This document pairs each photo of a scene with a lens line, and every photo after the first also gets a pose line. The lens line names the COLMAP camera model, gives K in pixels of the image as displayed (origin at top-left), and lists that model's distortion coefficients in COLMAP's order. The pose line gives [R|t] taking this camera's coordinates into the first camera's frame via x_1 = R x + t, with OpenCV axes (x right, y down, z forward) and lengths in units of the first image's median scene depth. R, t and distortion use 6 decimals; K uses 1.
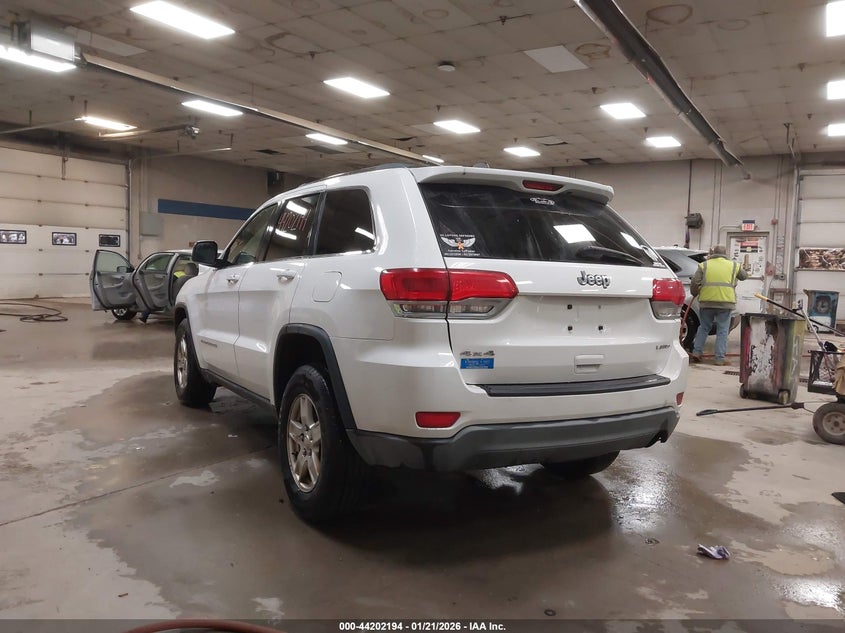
lens RADIAL K [[660.6, 0, 419.0], [0, 660.6, 311.1], [0, 0, 1]] dist [0.023438, -0.018504]
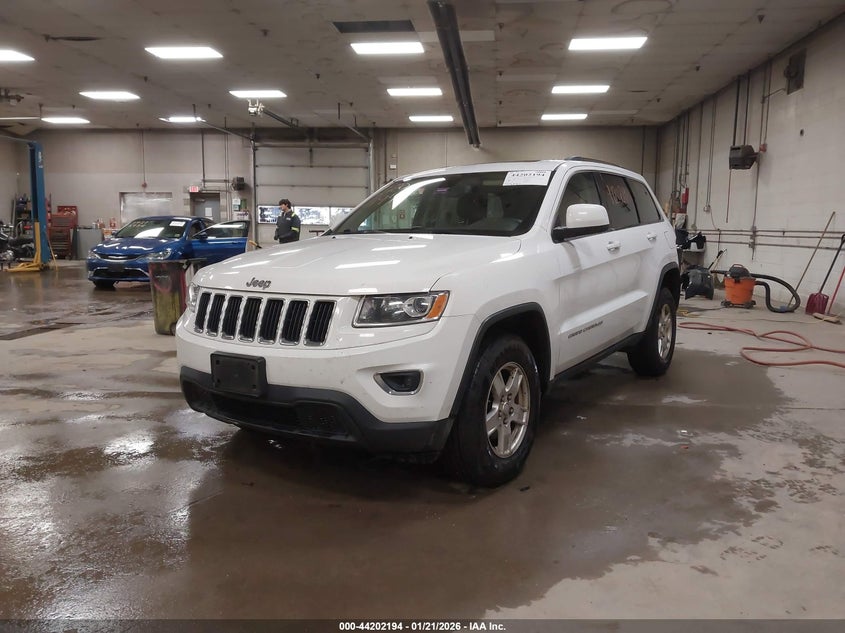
lens RADIAL K [[660.6, 0, 421.2], [0, 660.6, 316.2], [0, 0, 1]] dist [0.023438, -0.018504]
pose [[-0.427506, -0.155519, 0.890535, -1.350171], [0.046192, 0.980047, 0.193326, -0.191509], [-0.902832, 0.123783, -0.411792, 2.139118]]
